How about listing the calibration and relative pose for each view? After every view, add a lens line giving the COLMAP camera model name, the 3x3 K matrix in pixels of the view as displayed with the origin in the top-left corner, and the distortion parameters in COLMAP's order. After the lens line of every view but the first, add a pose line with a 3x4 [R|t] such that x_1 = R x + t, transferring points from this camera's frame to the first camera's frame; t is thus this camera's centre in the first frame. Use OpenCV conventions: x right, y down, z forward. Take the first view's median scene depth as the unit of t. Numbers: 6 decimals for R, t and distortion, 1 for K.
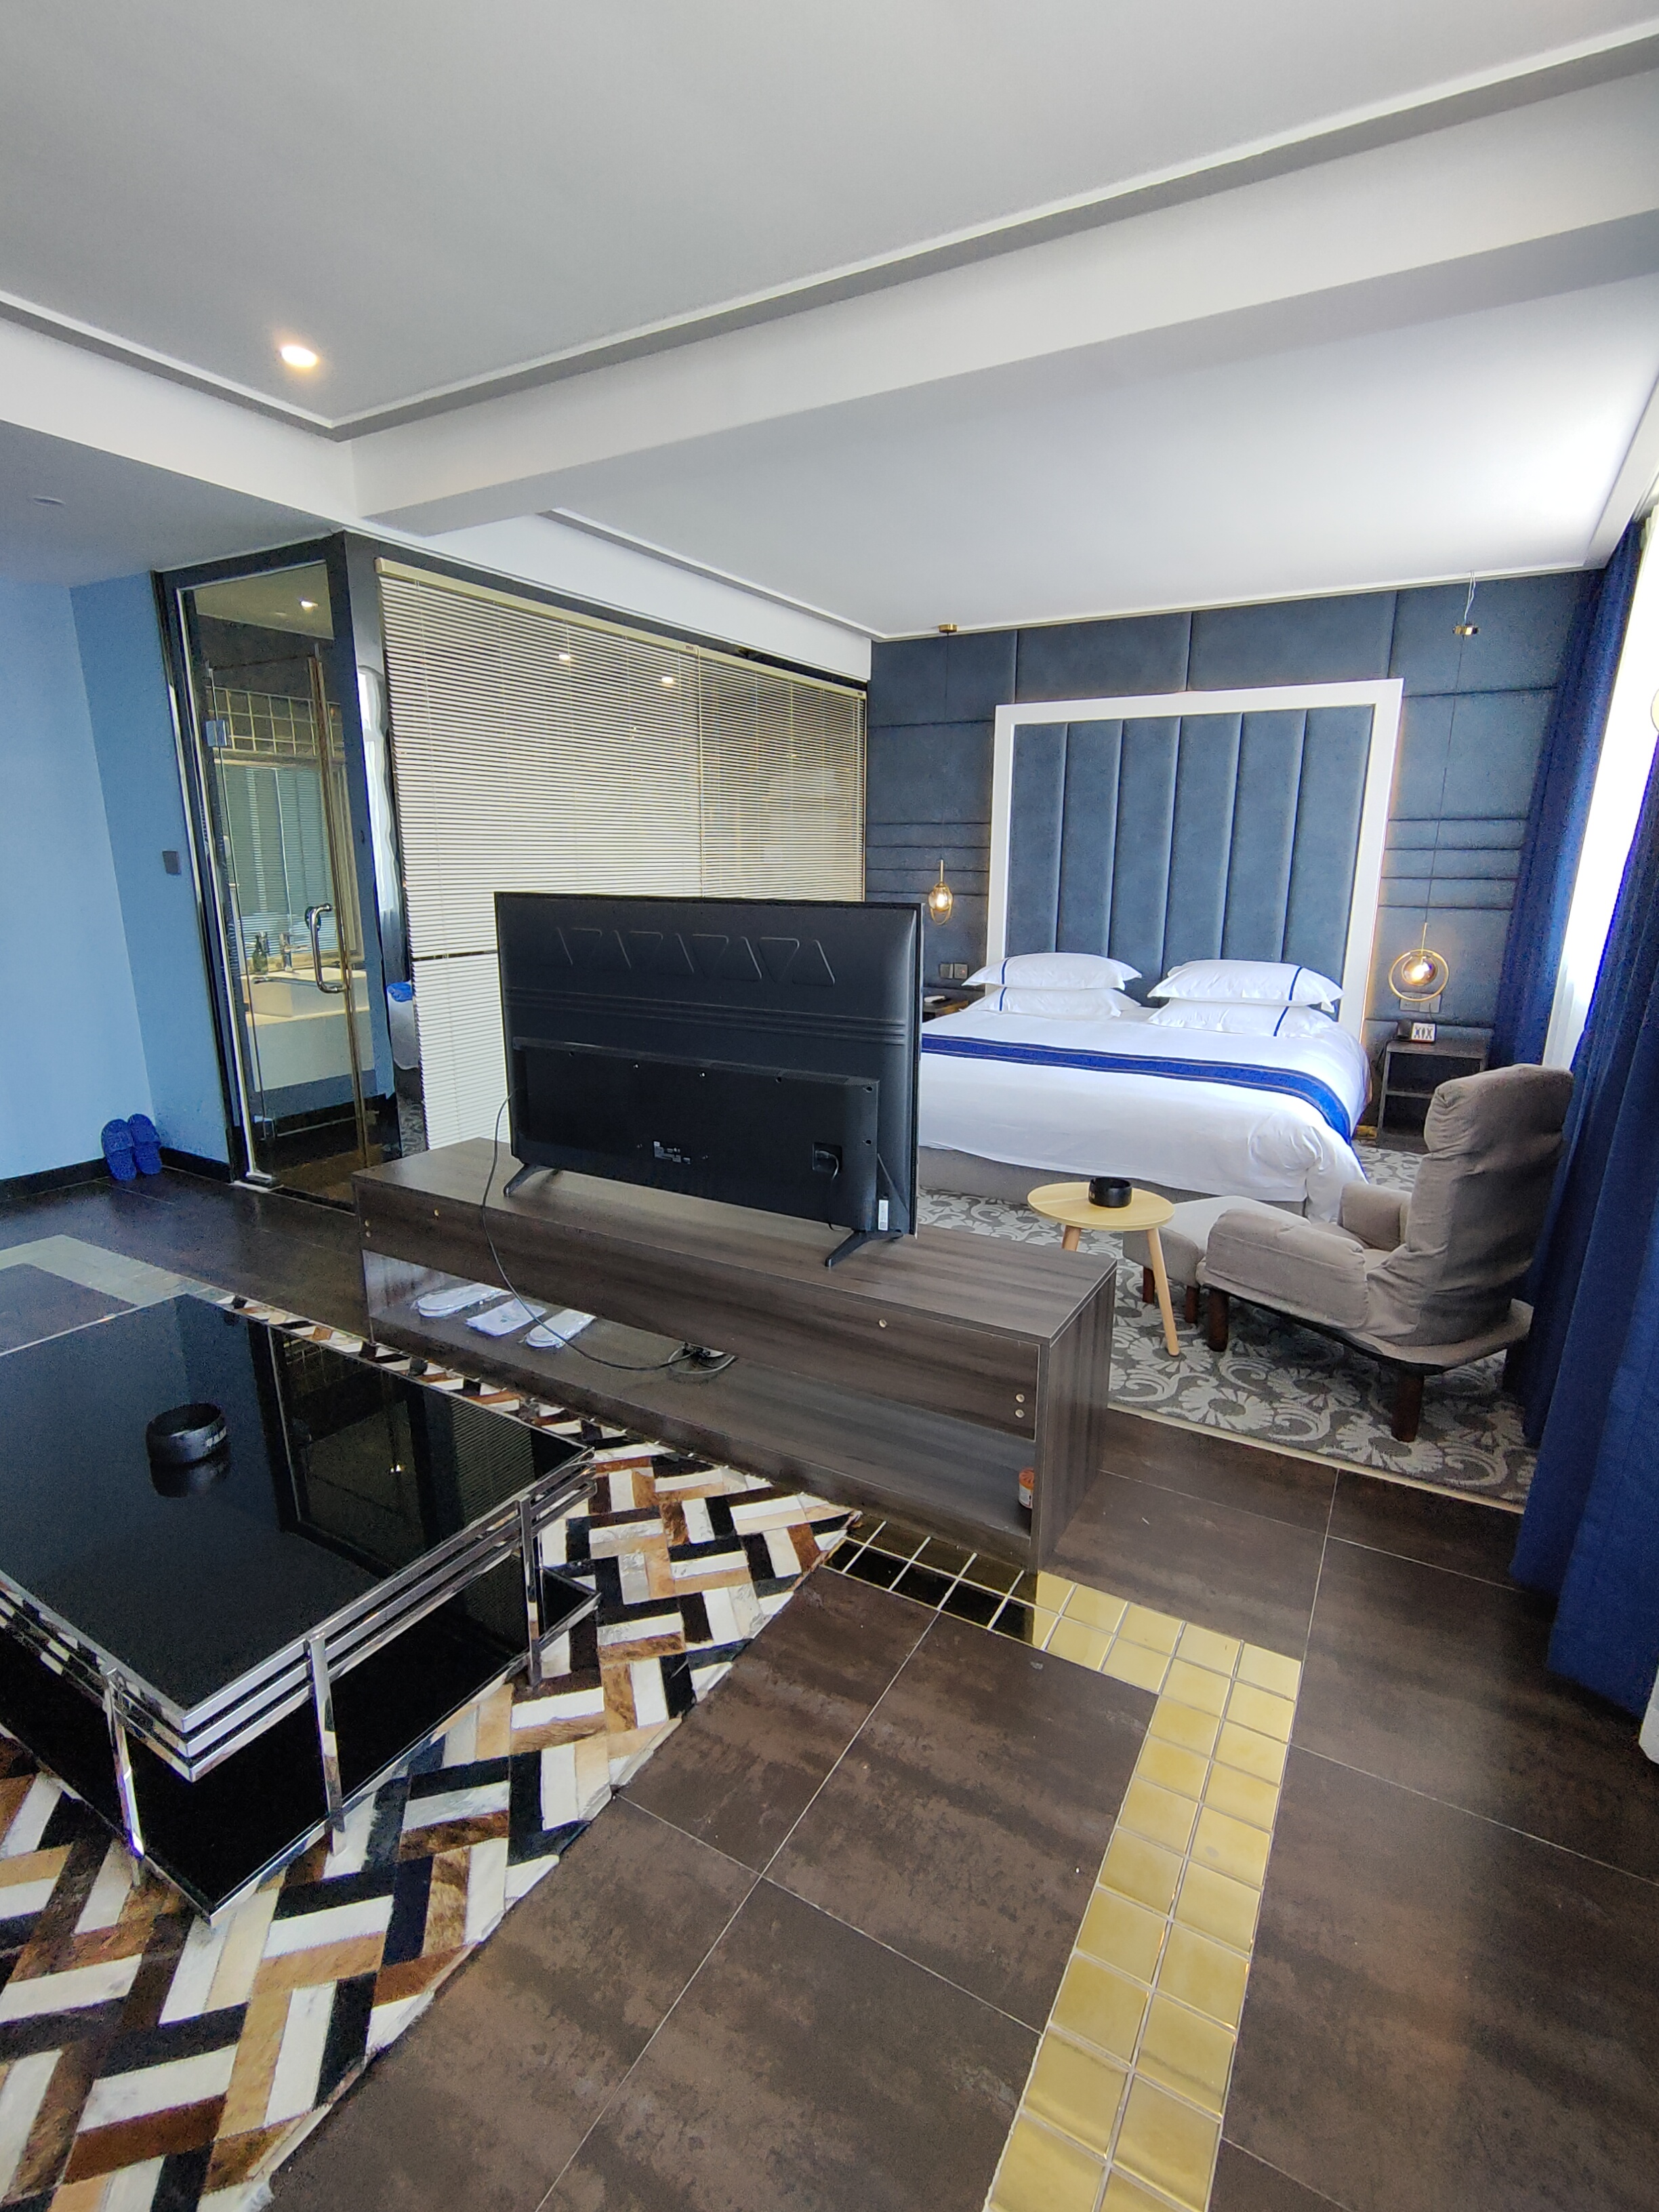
lens RADIAL K [[1065.4, 0, 838.6], [0, 1065.4, 1093.0], [0, 0, 1]] dist [-0.001083, 0.006778]
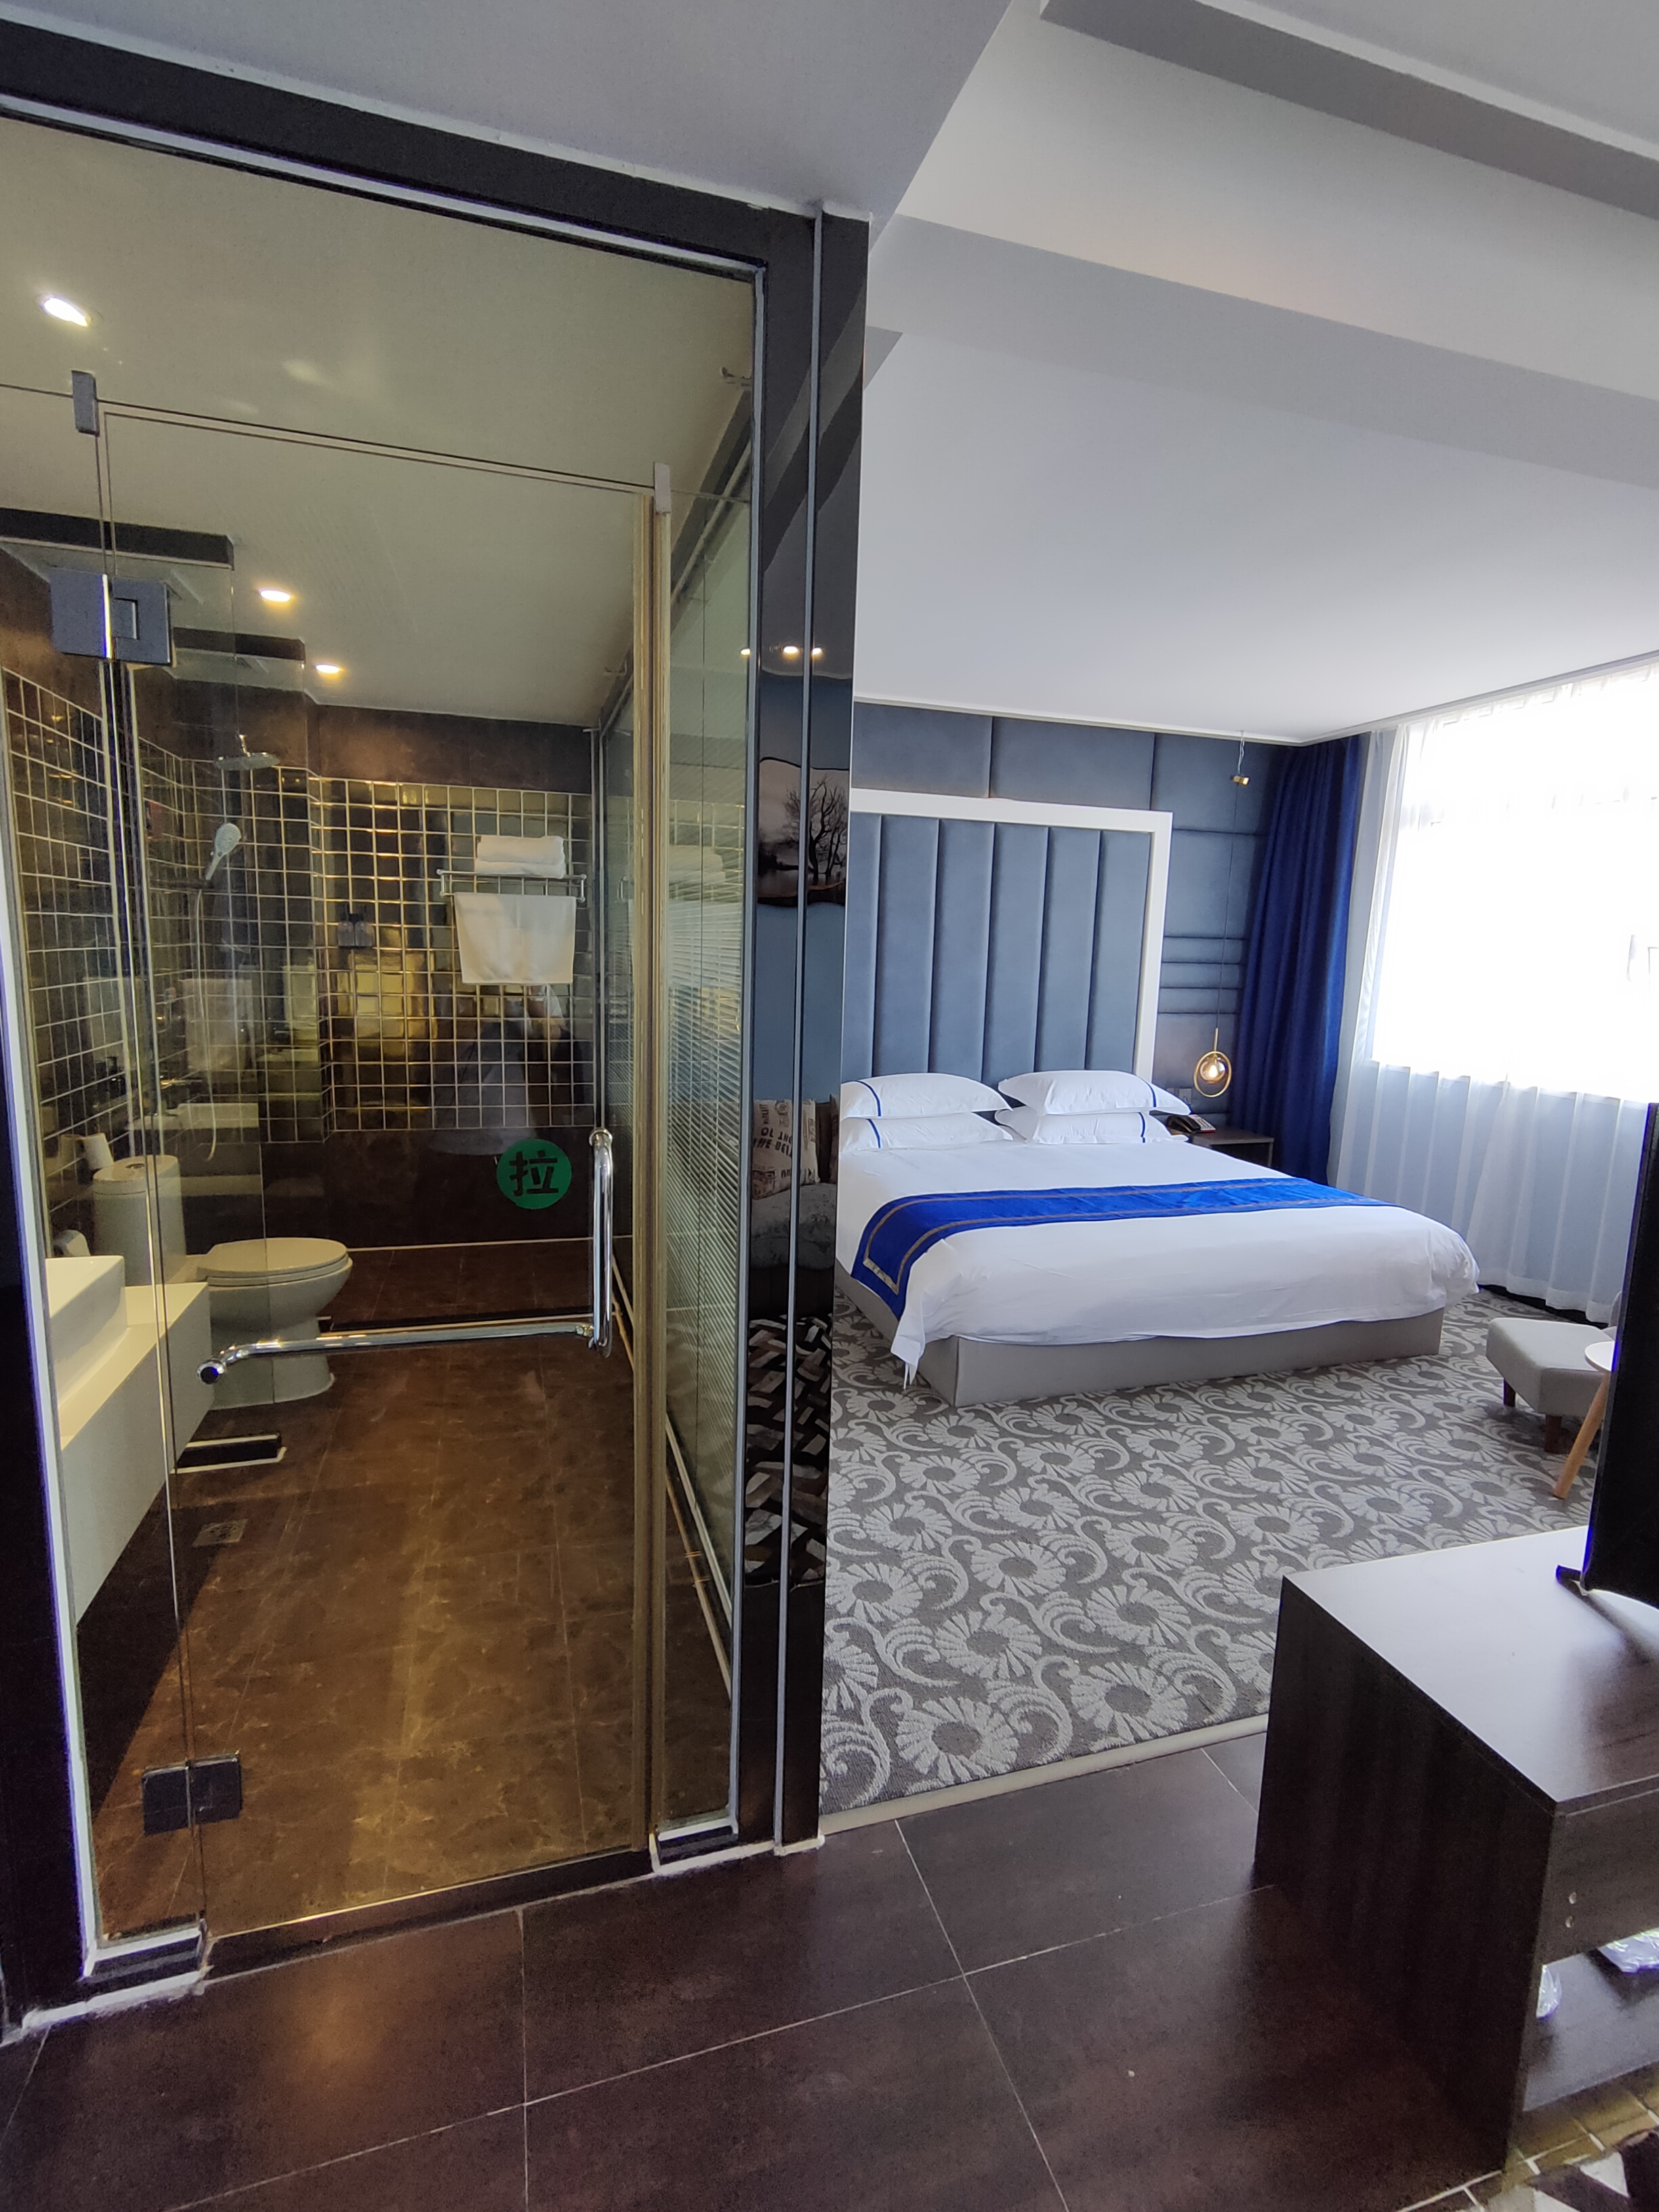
lens RADIAL K [[1042.5, 0, 831.6], [0, 1042.5, 1101.5], [0, 0, 1]] dist [-0.001538, 0.001088]
pose [[0.681073, -0.094344, 0.726112, -0.514281], [0.132991, 0.991109, 0.004033, -0.133597], [-0.720037, 0.093819, 0.687565, 0.507475]]
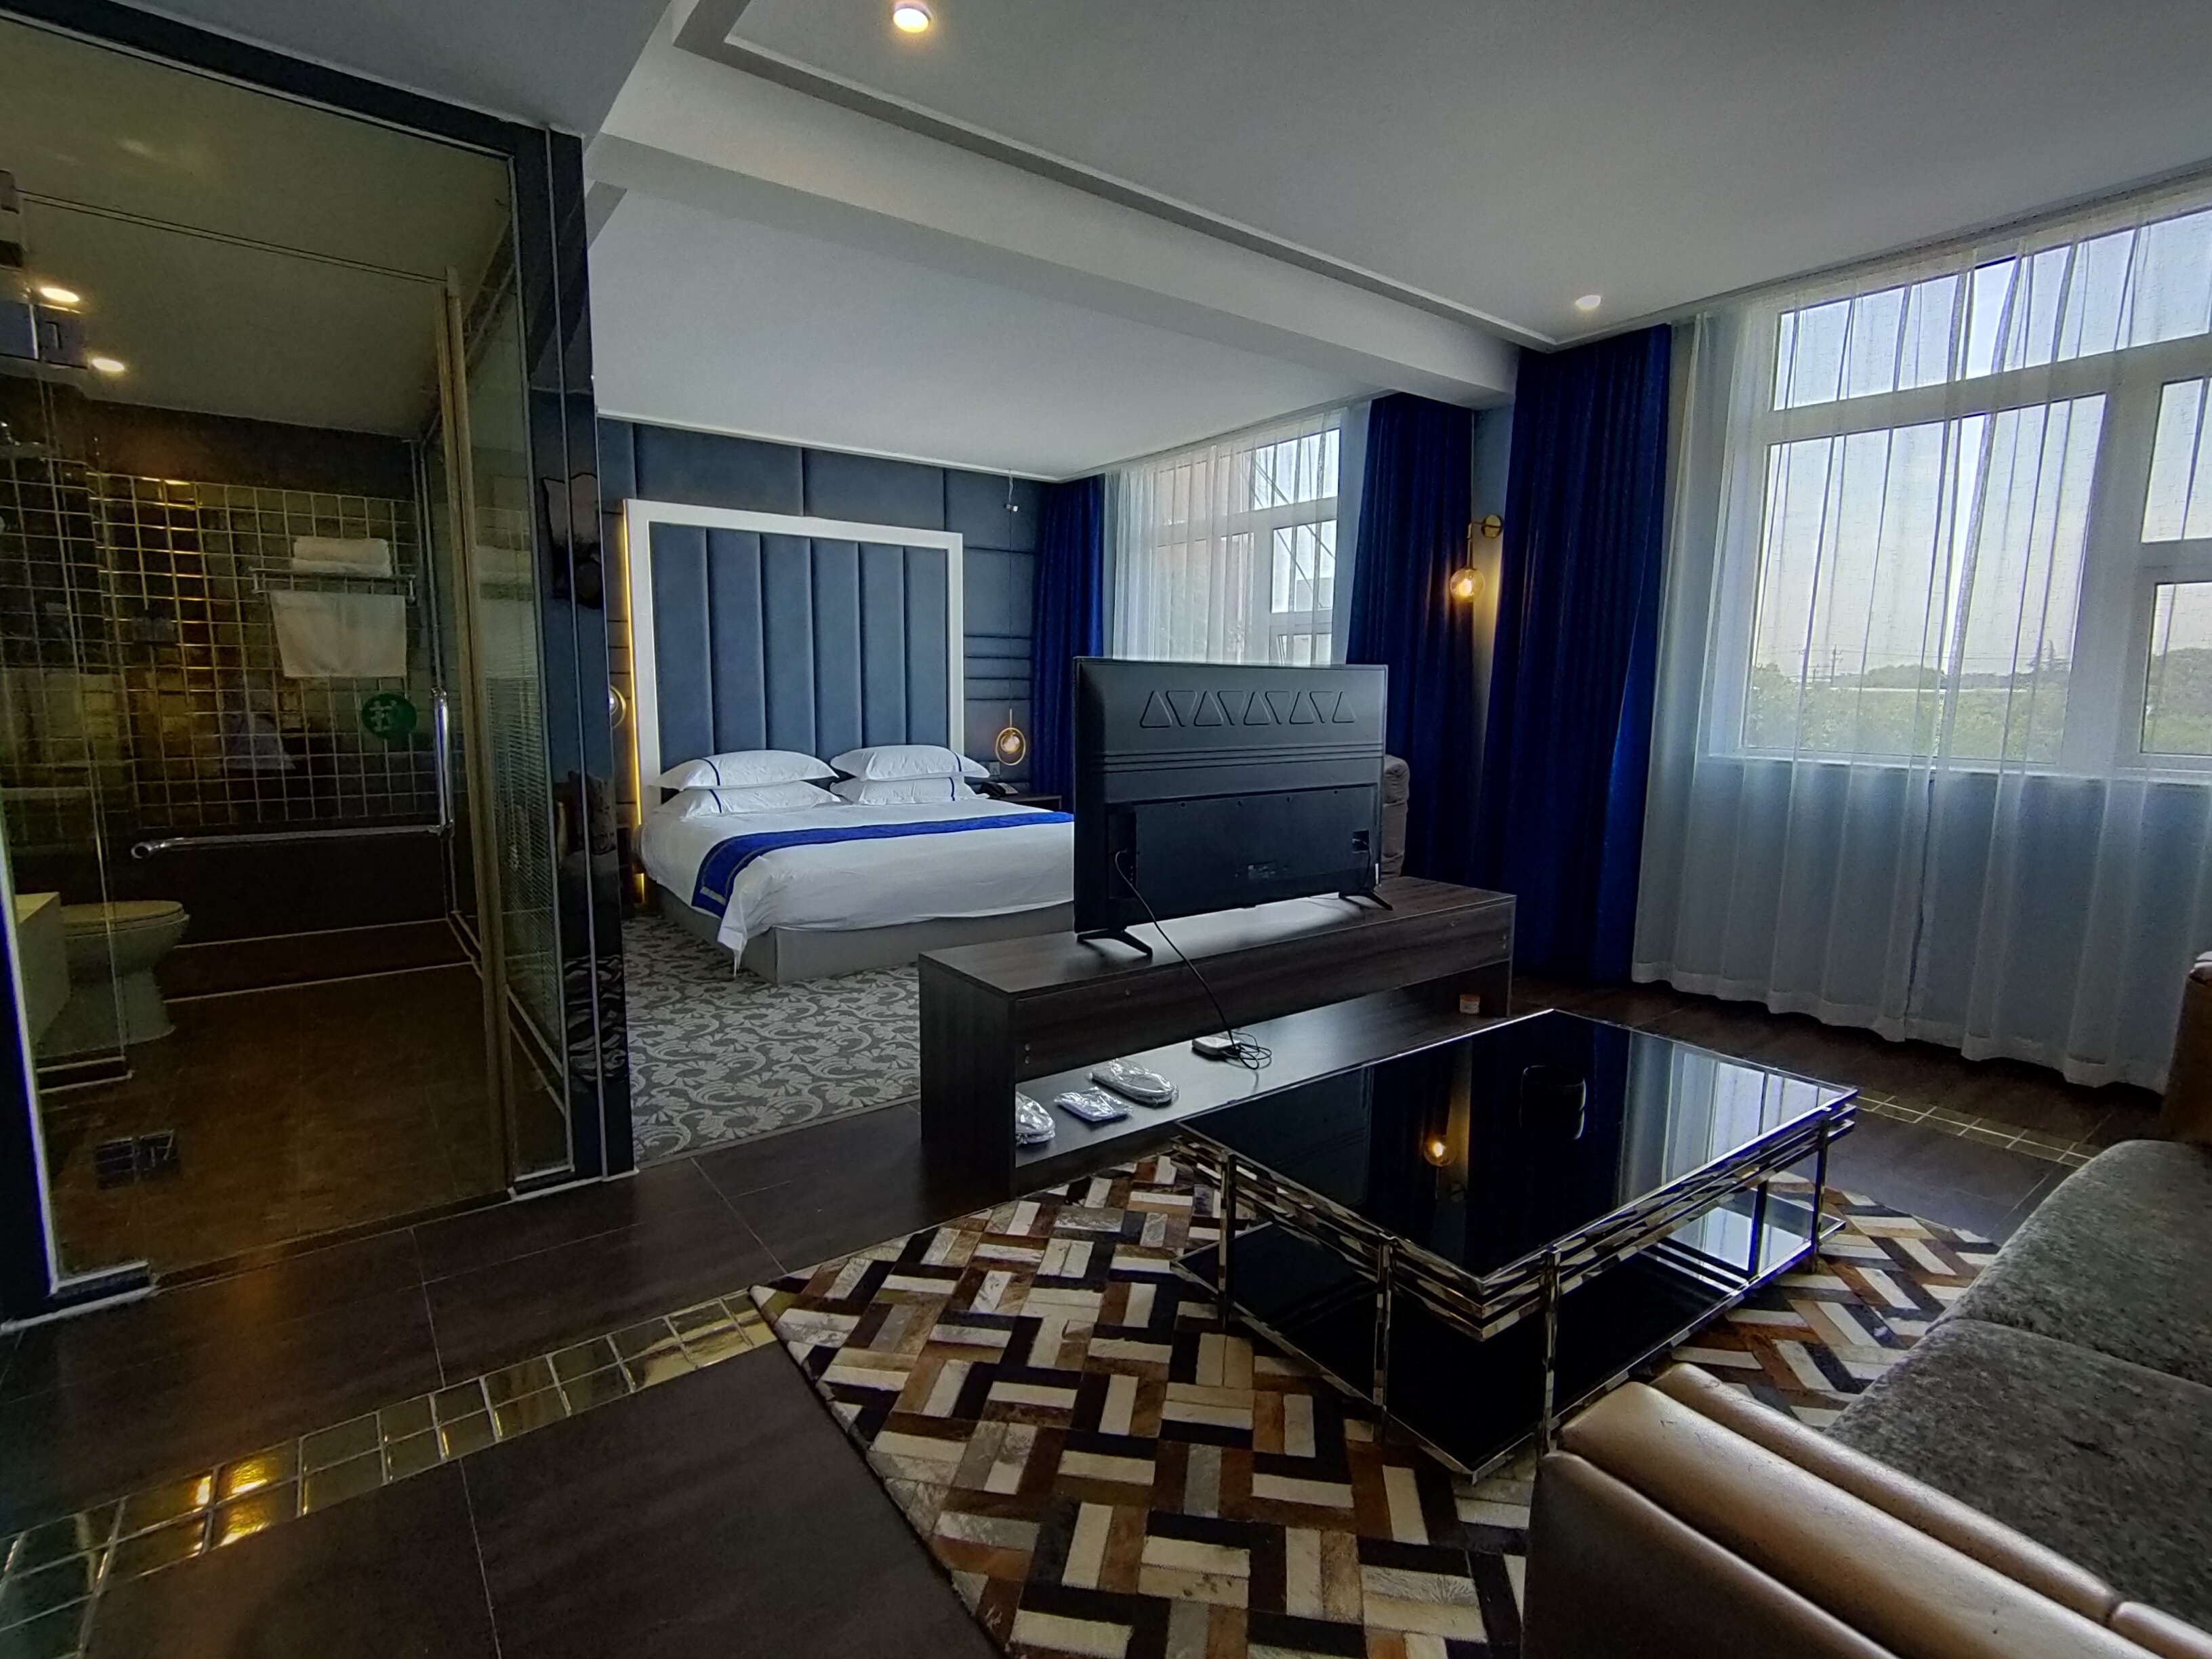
lens RADIAL K [[1065.4, 0, 1089.8], [0, 1065.4, 828.4], [0, 0, 1]] dist [-0.001083, 0.006778]
pose [[0.407731, -0.117003, 0.905575, -0.654357], [0.195161, 0.980005, 0.038749, -0.037897], [-0.892002, 0.160934, 0.422413, 0.321946]]
